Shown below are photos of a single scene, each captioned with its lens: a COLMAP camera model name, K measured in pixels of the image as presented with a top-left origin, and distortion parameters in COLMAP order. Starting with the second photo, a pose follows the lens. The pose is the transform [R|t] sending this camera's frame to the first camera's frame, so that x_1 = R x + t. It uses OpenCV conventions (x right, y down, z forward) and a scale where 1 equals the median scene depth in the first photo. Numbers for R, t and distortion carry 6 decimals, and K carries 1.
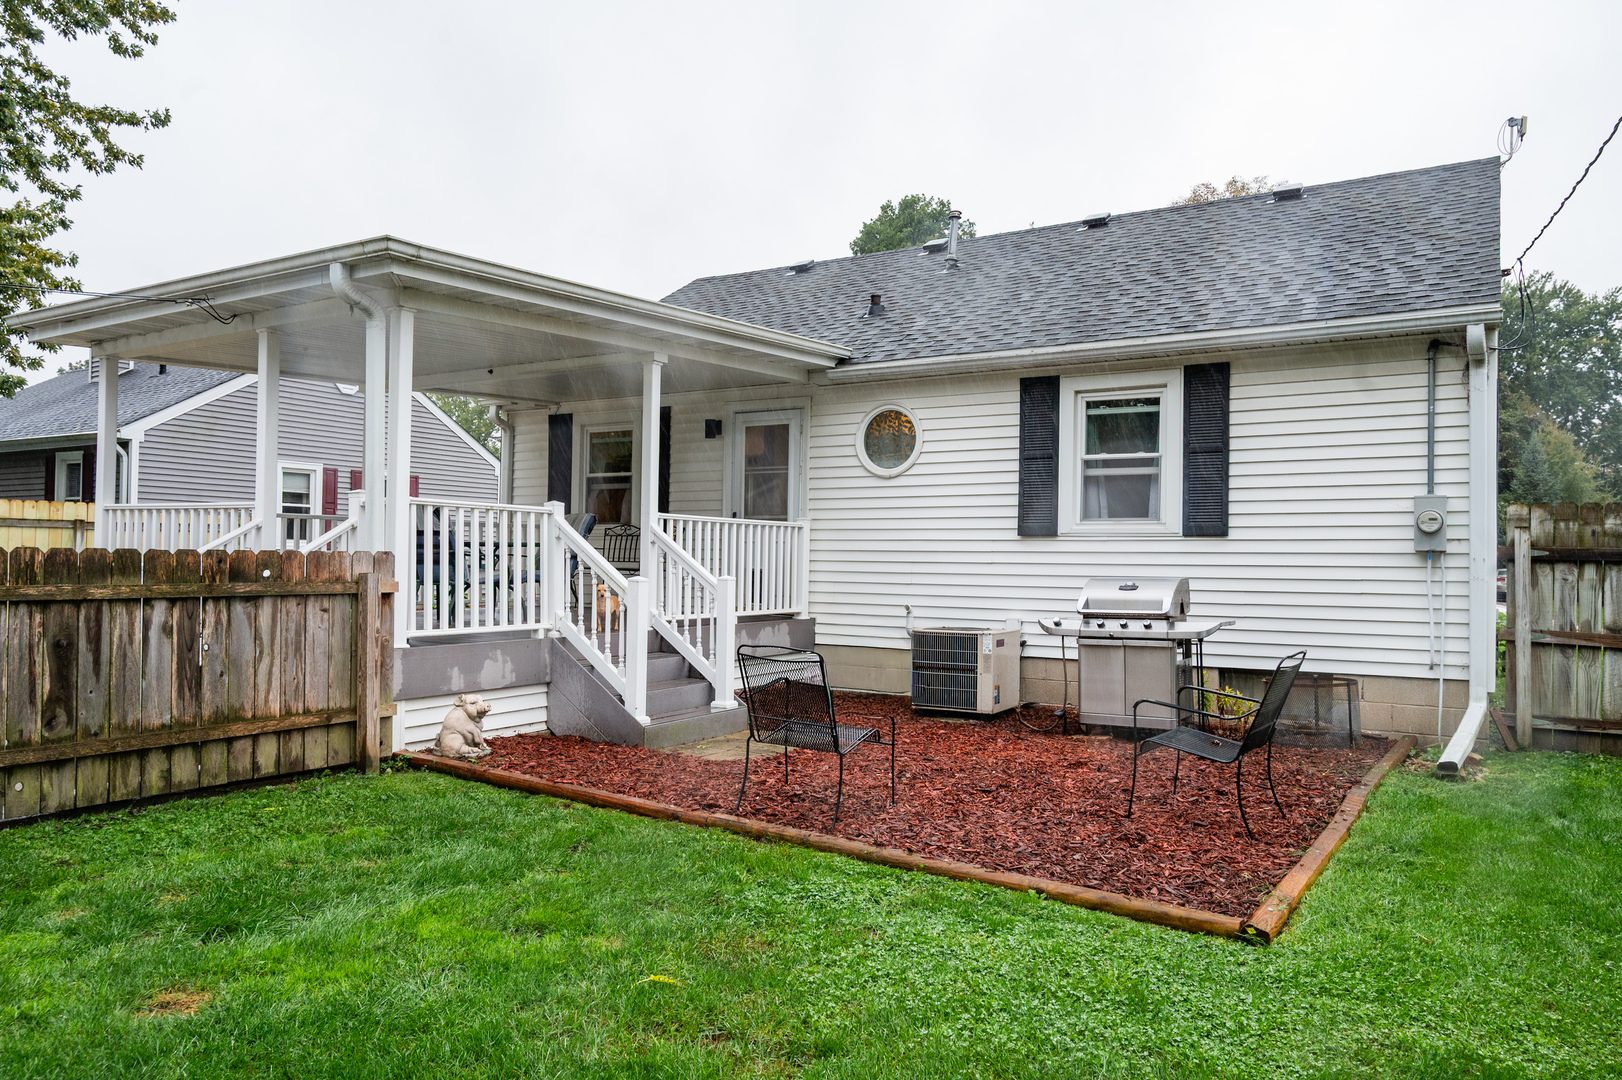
lens RADIAL K [[1147.0, 0, 811.0], [0, 1147.0, 540.0], [0, 0, 1]] dist [-0.012027, -0.001397]
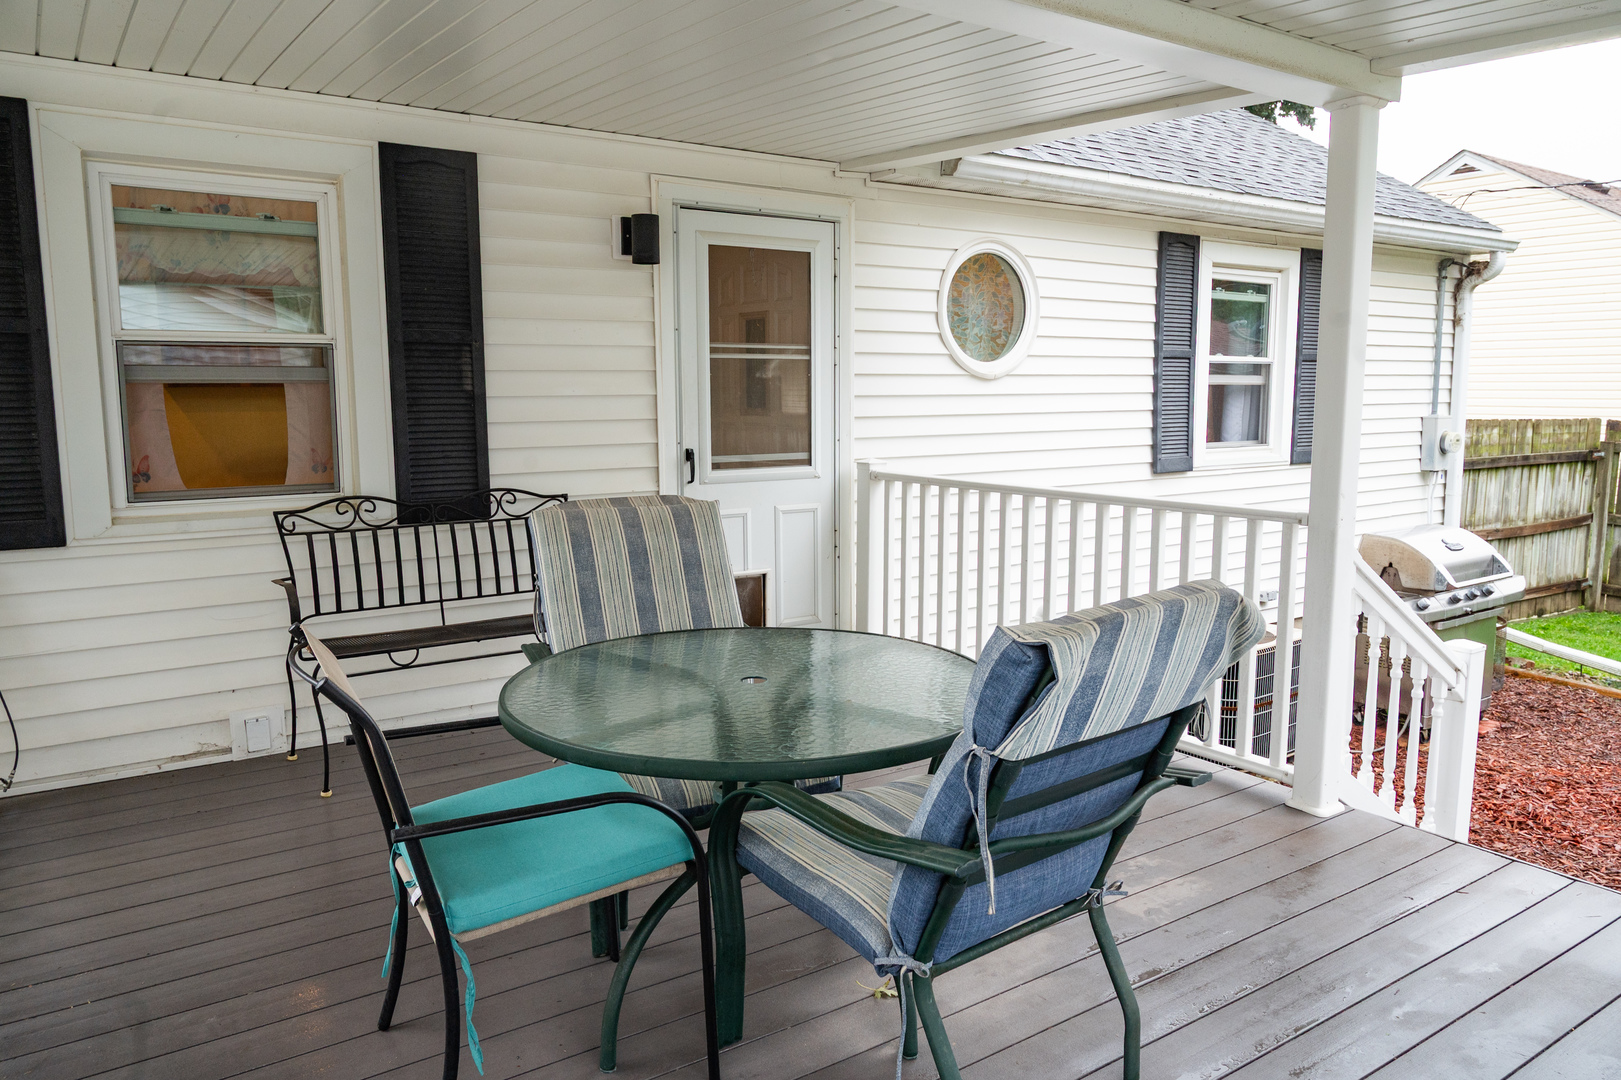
lens RADIAL K [[1146.3, 0, 810.5], [0, 1146.3, 540.0], [0, 0, 1]] dist [-0.012027, -0.001397]
pose [[0.393537, -0.139396, 0.908679, -0.508364], [-0.014541, 0.987370, 0.157766, -0.067678], [-0.919194, -0.075300, 0.386540, 0.919451]]
